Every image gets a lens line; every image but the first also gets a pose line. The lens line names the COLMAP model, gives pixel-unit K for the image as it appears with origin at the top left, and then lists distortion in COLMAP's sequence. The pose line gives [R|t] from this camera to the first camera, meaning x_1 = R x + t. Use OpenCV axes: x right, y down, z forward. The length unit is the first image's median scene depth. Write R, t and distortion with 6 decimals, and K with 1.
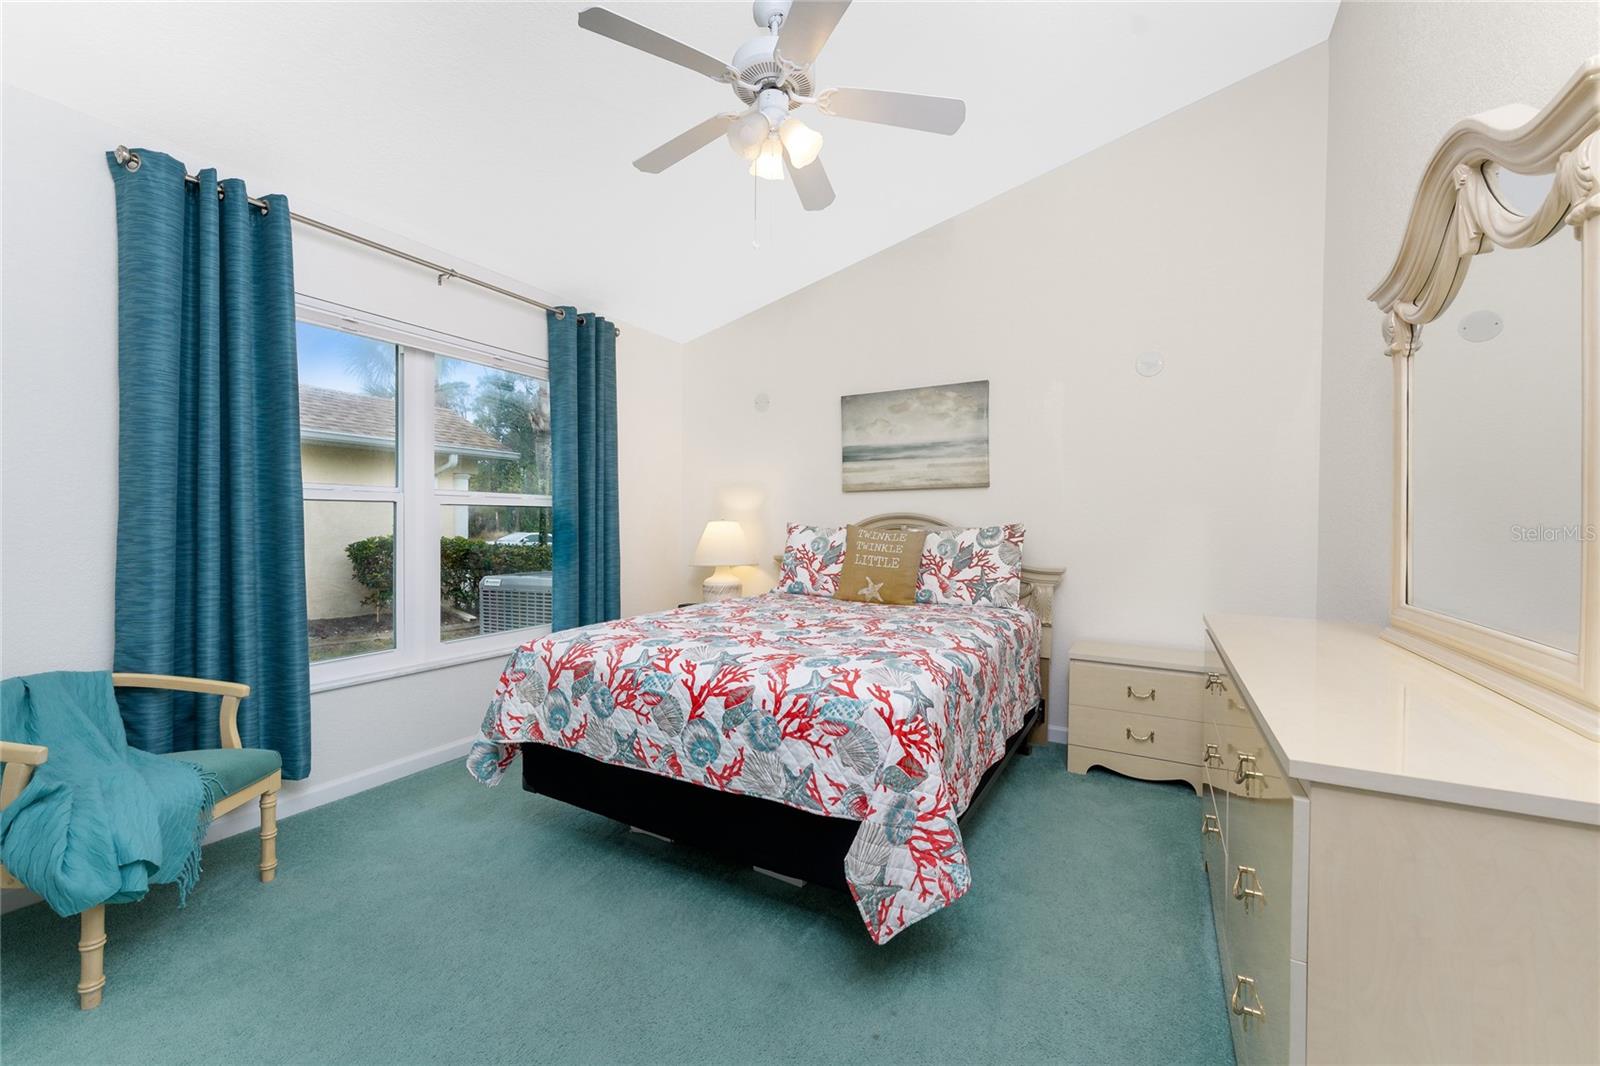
lens RADIAL K [[647.3, 0, 787.5], [0, 647.3, 533.0], [0, 0, 1]] dist [0.002255, 0.000060]
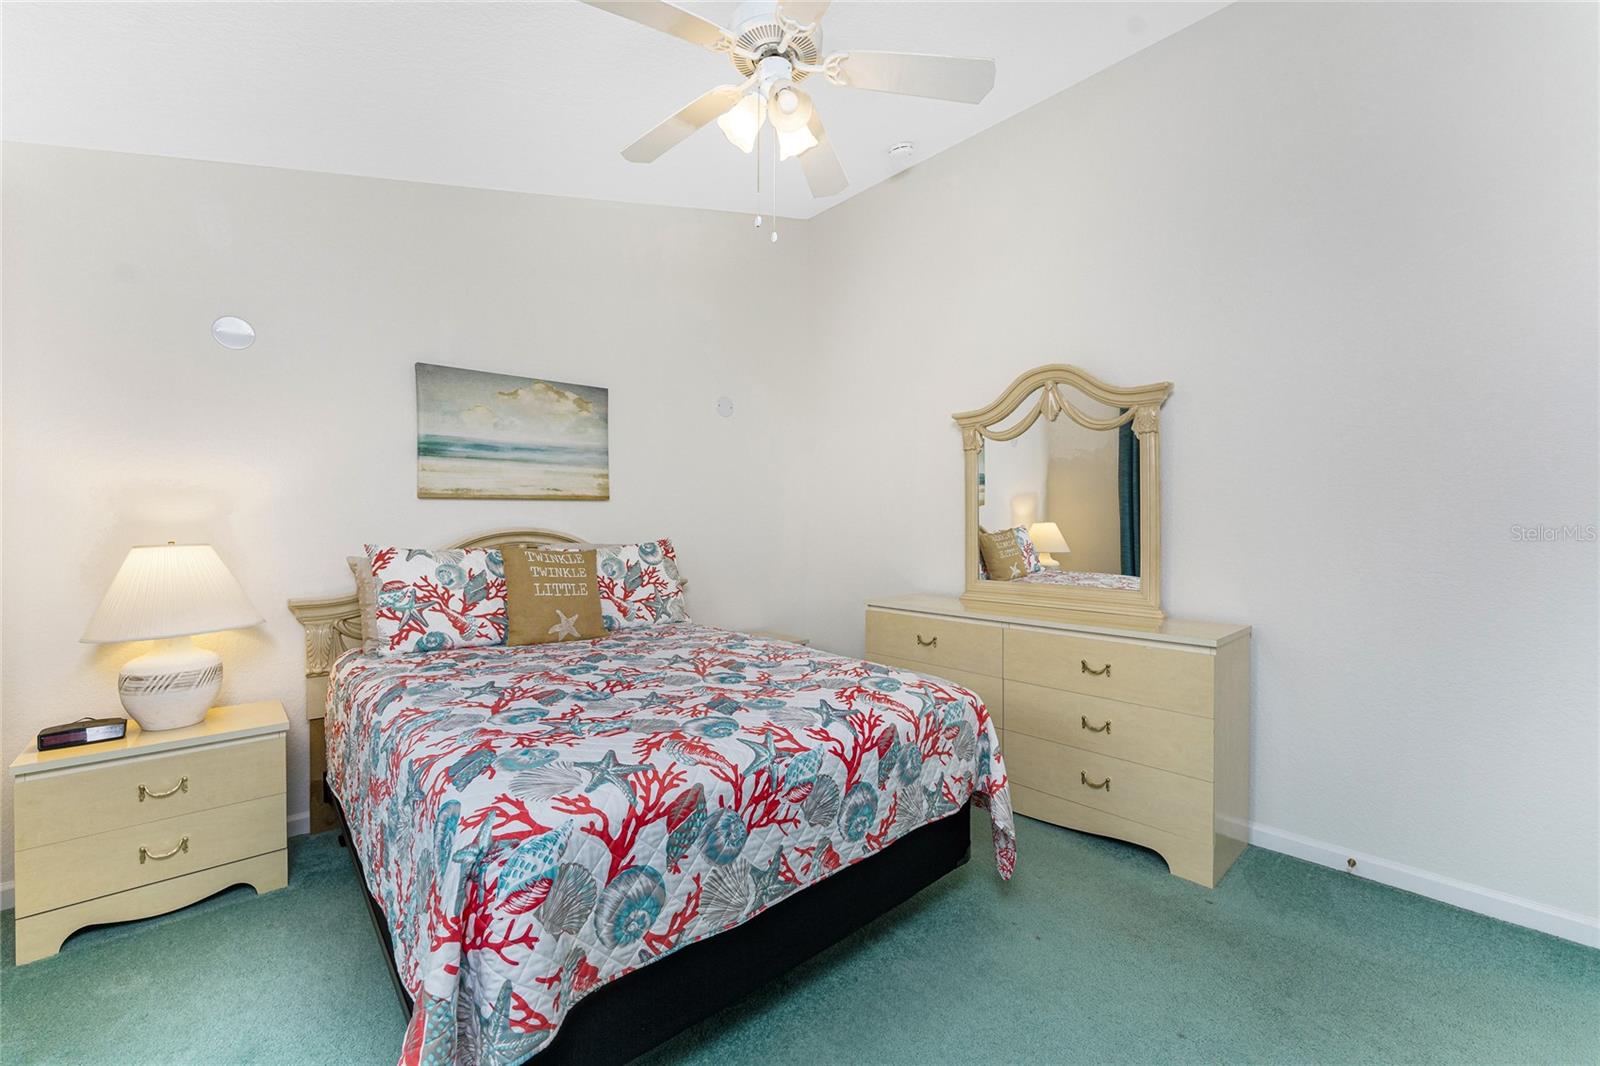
lens RADIAL K [[656.0, 0, 801.1], [0, 656.0, 543.4], [0, 0, 1]] dist [-0.003282, -0.000173]
pose [[0.312163, -0.031971, 0.949490, -0.608782], [0.019035, 0.999443, 0.027394, -0.034631], [-0.949838, 0.009522, 0.312598, 0.502713]]
